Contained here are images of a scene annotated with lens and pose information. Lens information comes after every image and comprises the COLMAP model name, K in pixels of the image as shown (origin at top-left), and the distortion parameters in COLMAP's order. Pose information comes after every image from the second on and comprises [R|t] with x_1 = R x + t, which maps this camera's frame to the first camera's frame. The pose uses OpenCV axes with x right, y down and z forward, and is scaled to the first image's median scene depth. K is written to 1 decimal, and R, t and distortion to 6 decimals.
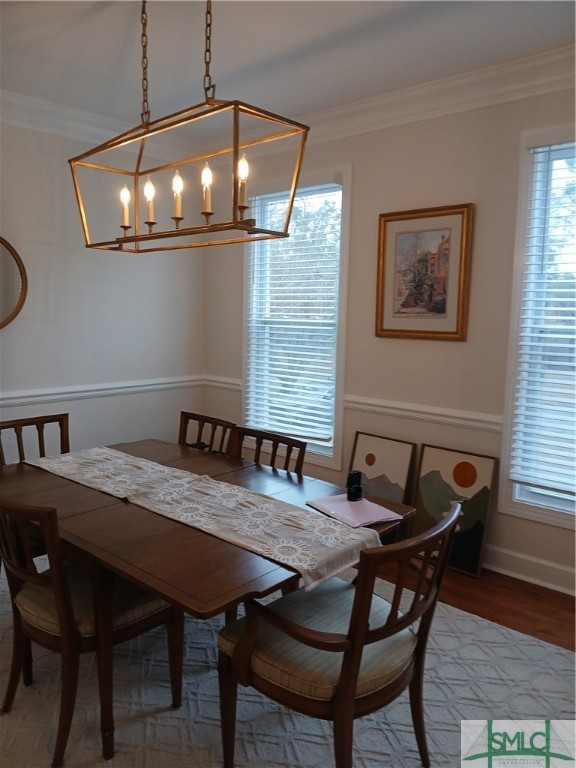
lens RADIAL K [[588.0, 0, 284.1], [0, 588.0, 380.0], [0, 0, 1]] dist [0.058425, -0.106122]
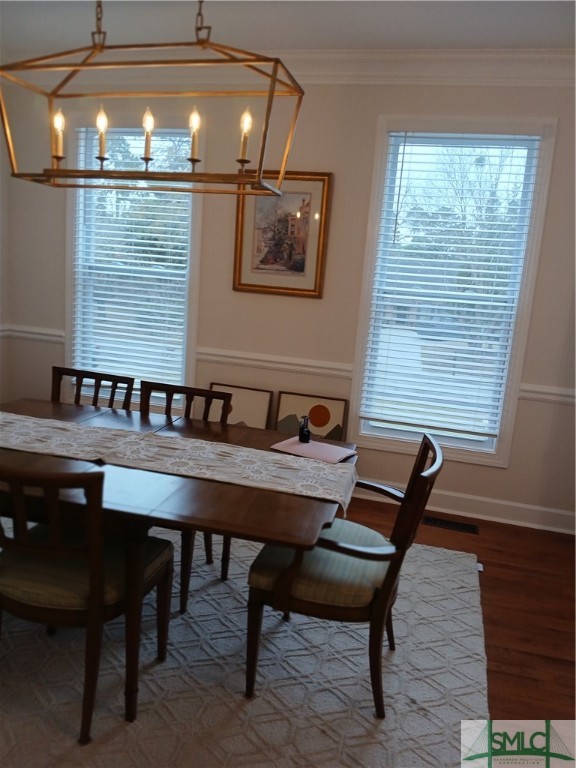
lens RADIAL K [[588.0, 0, 310.1], [0, 588.0, 378.1], [0, 0, 1]] dist [0.058425, -0.106122]
pose [[0.880092, -0.032152, 0.473713, -0.254064], [-0.006010, 0.996870, 0.078827, -0.002557], [-0.474765, -0.072222, 0.877145, 0.020054]]
